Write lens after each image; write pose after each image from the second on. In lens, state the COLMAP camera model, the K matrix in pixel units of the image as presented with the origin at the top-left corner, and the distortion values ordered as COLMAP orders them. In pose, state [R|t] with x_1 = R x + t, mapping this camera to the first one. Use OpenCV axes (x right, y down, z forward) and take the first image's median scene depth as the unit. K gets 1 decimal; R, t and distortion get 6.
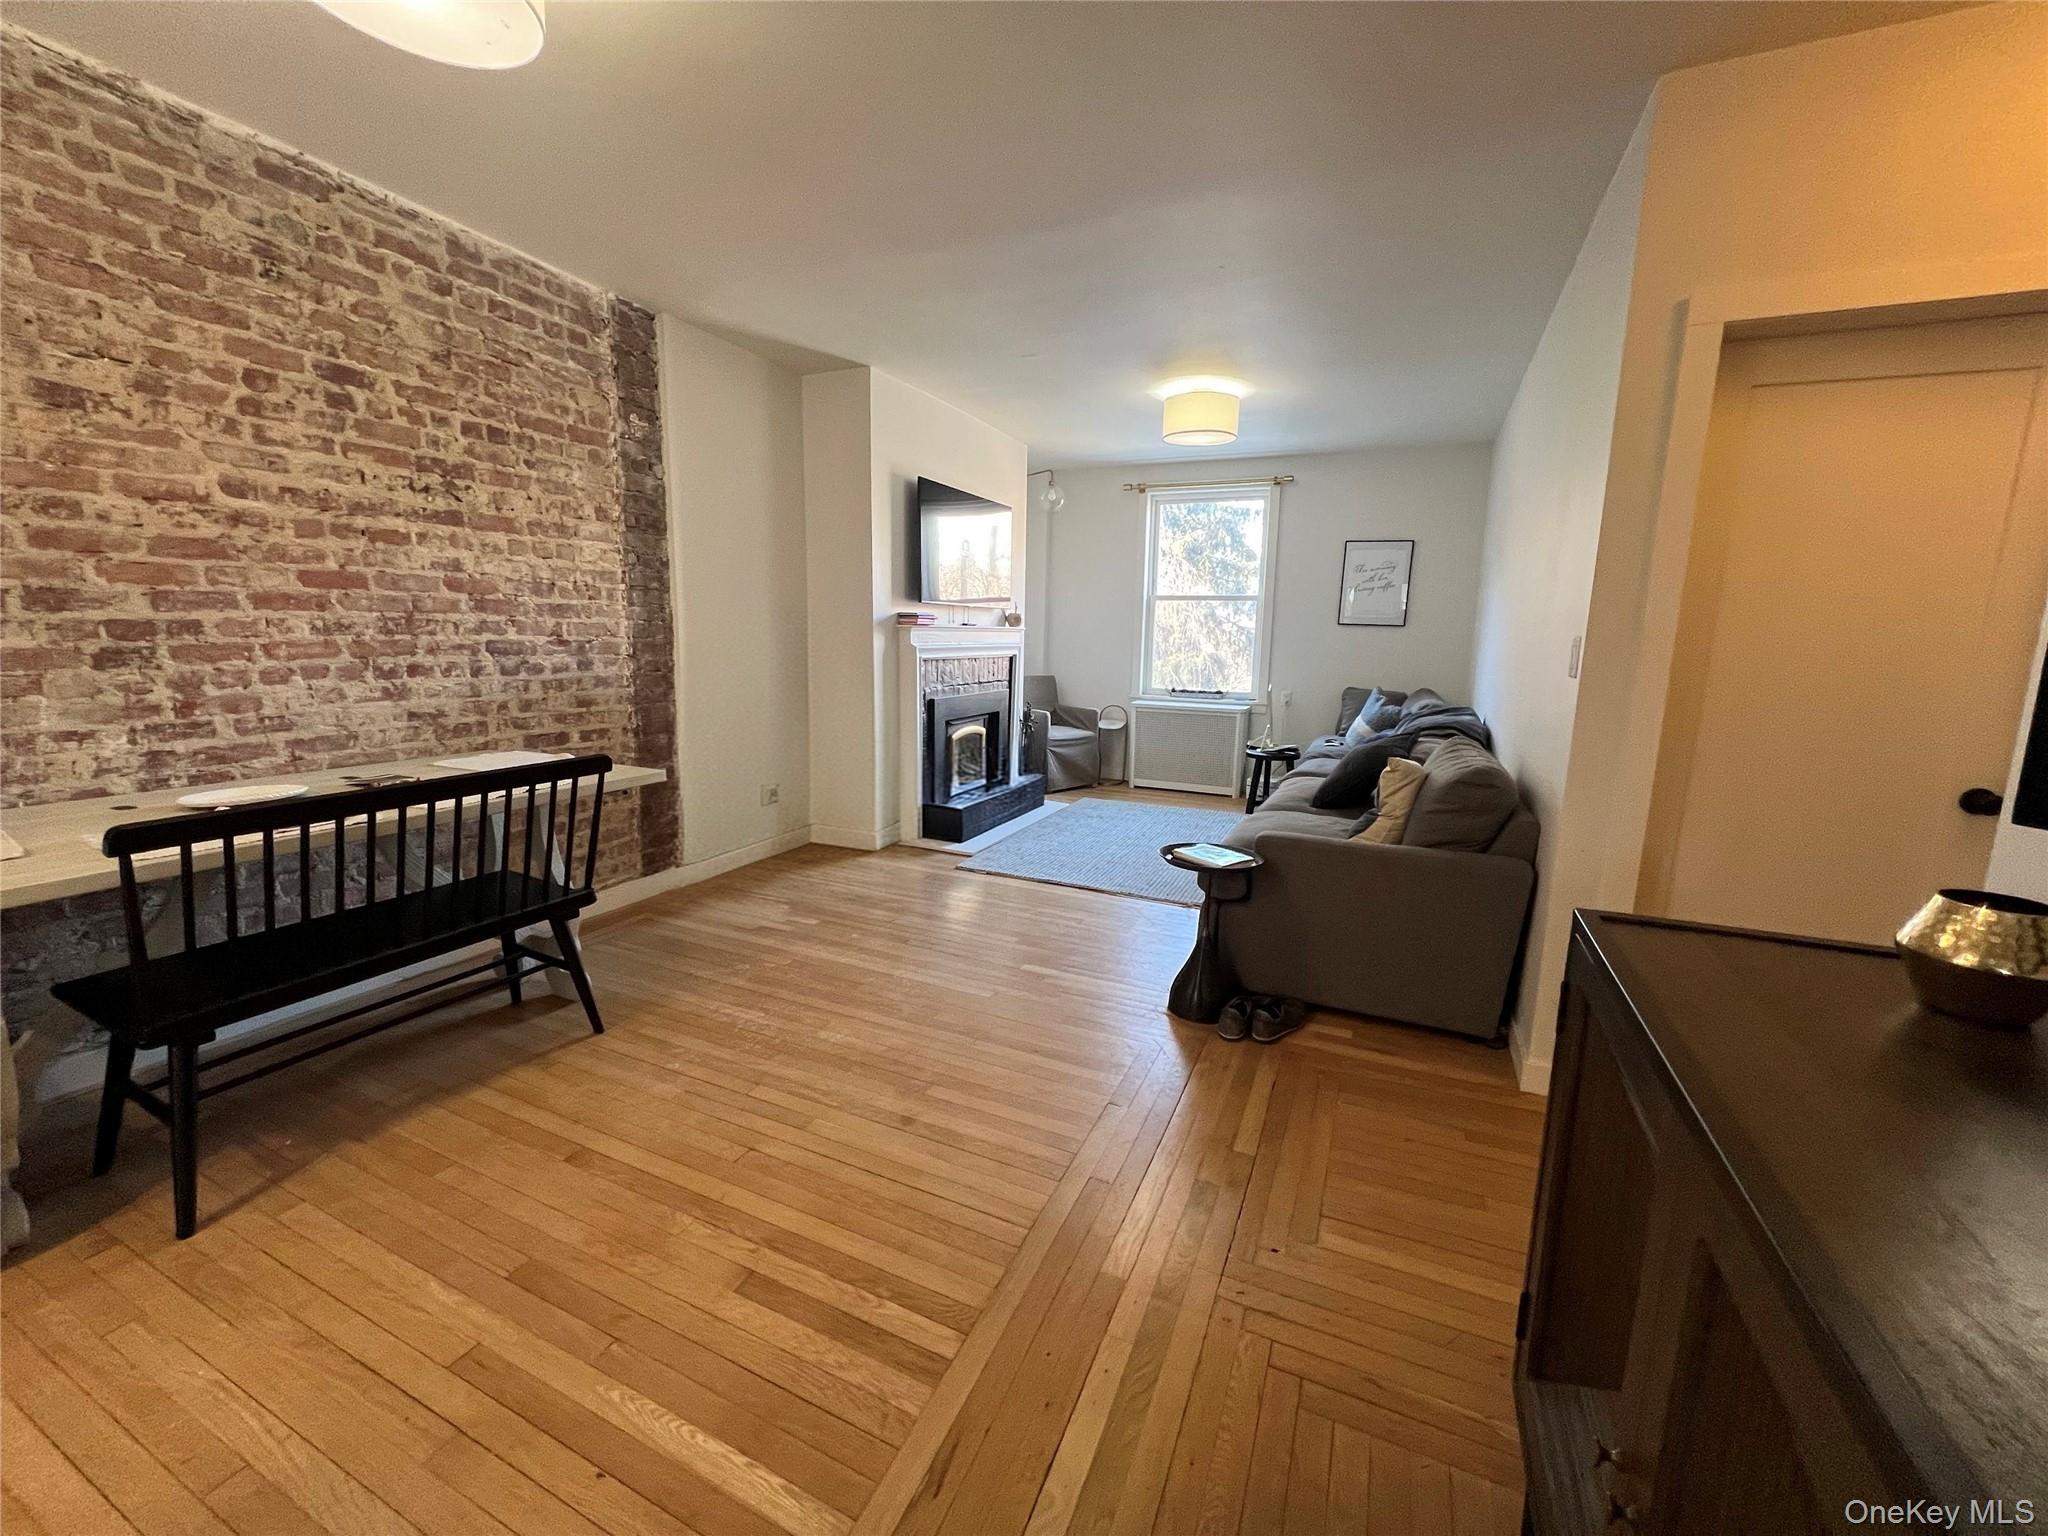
lens RADIAL K [[820.3, 0, 1021.9], [0, 820.3, 765.3], [0, 0, 1]] dist [0.001456, -0.000985]
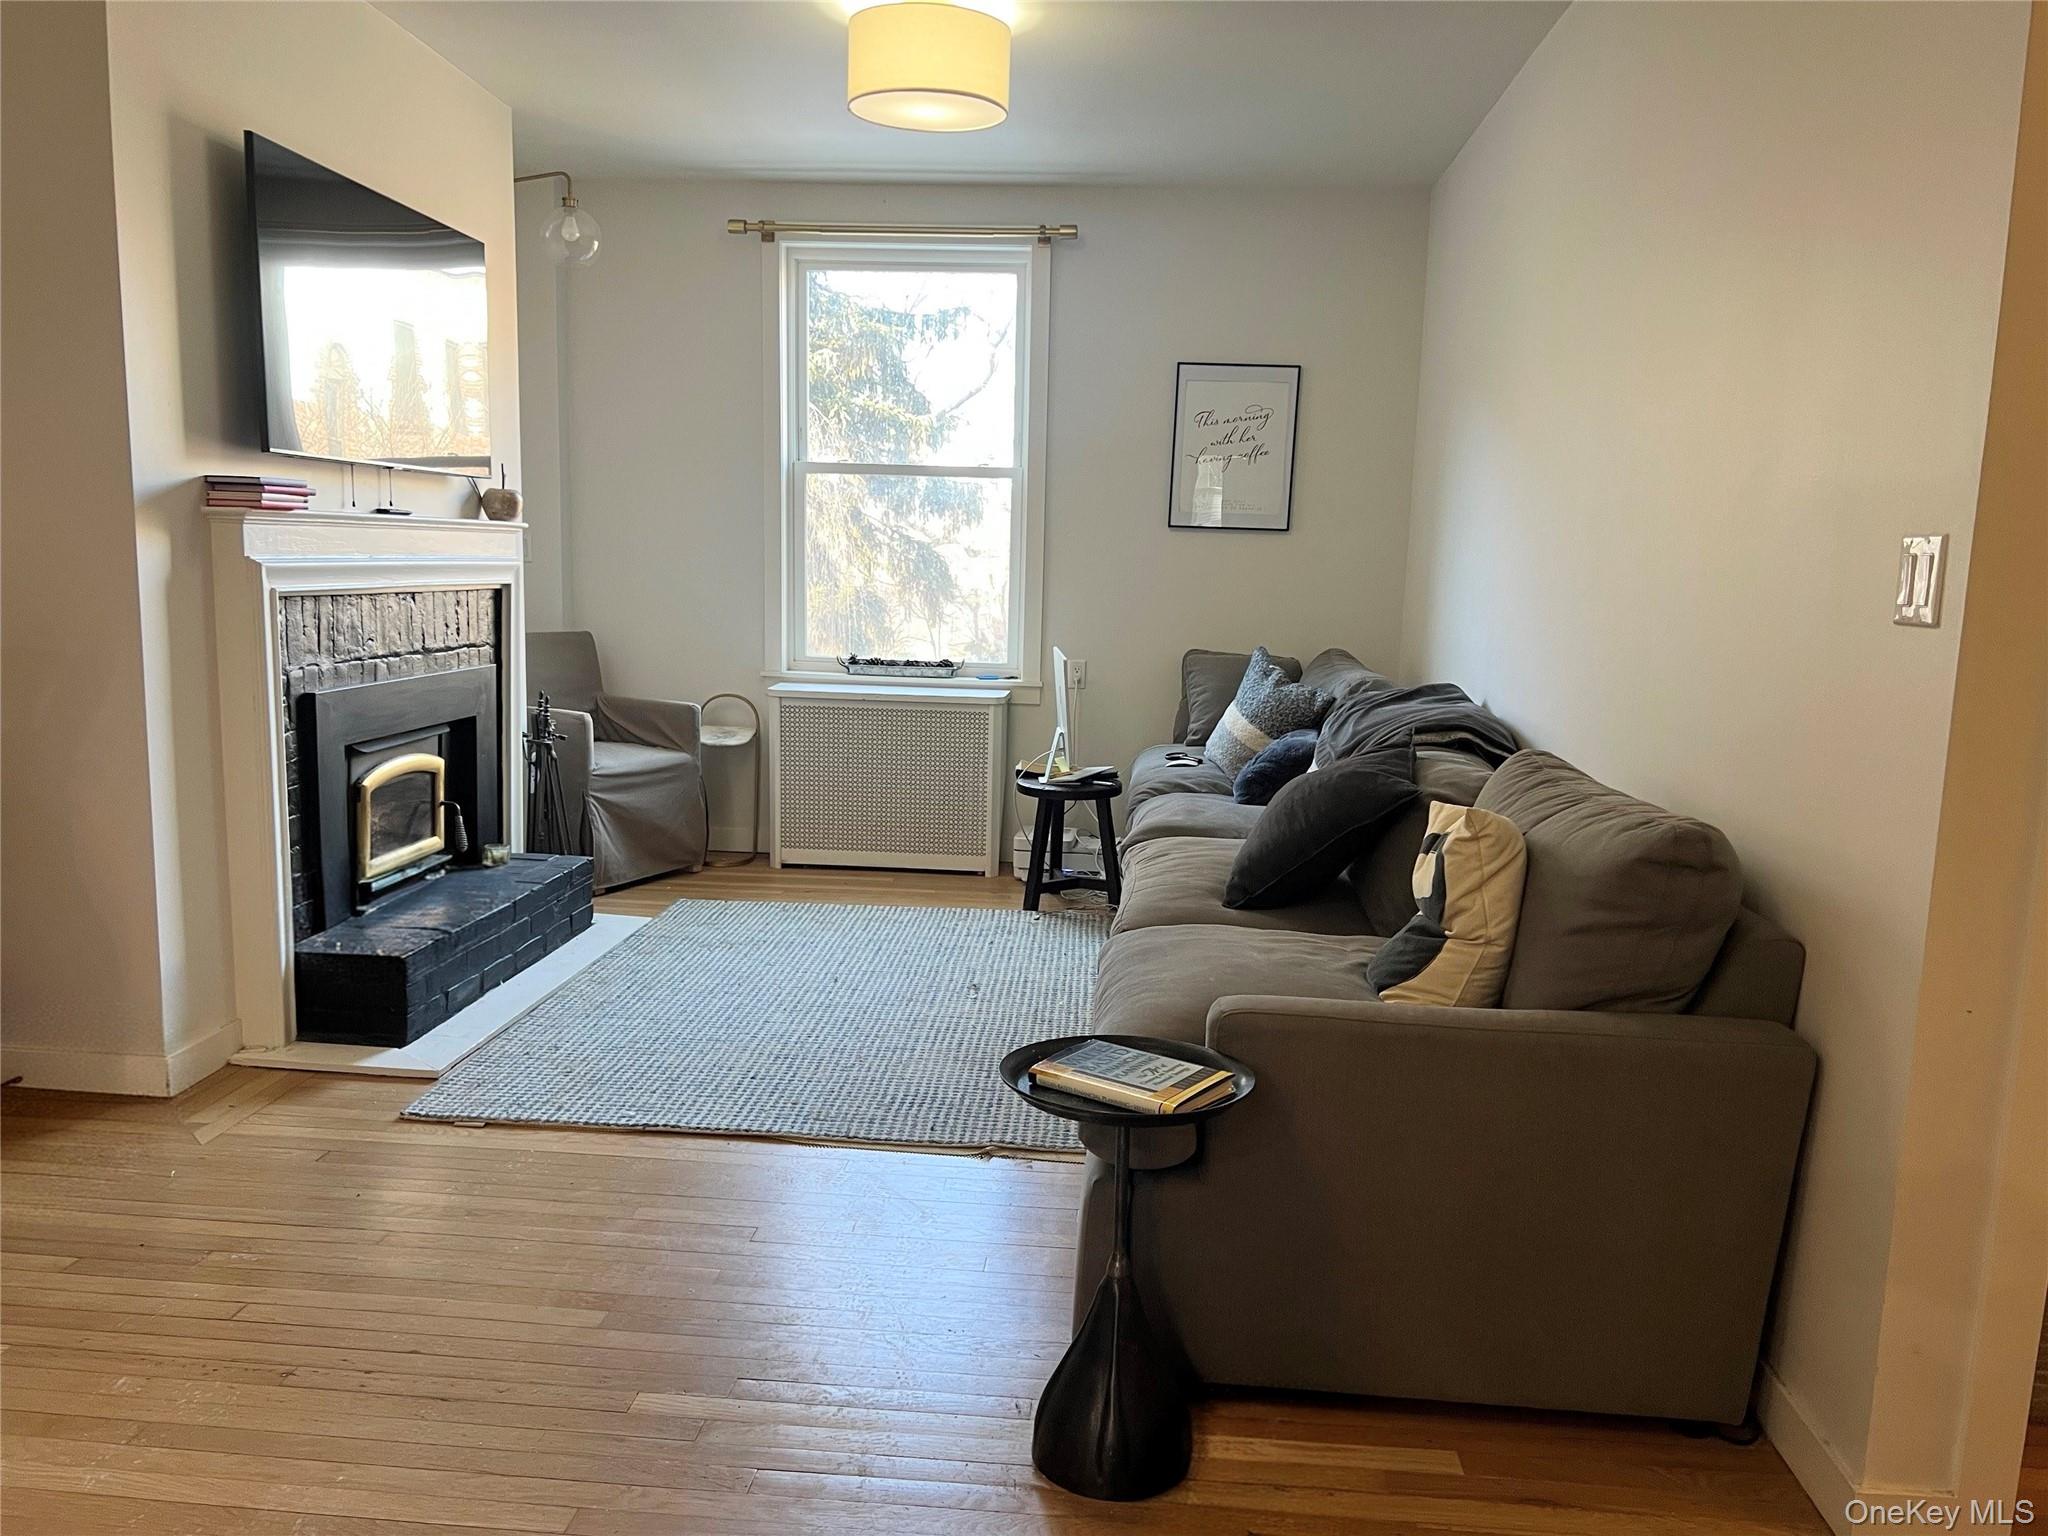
lens RADIAL K [[1529.1, 0, 1023.7], [0, 1529.1, 776.4], [0, 0, 1]] dist [0.104066, -0.154688]
pose [[0.940519, -0.043393, 0.336958, -0.063048], [0.047561, 0.998860, -0.004121, -0.034451], [-0.336395, 0.019902, 0.941511, 0.276689]]
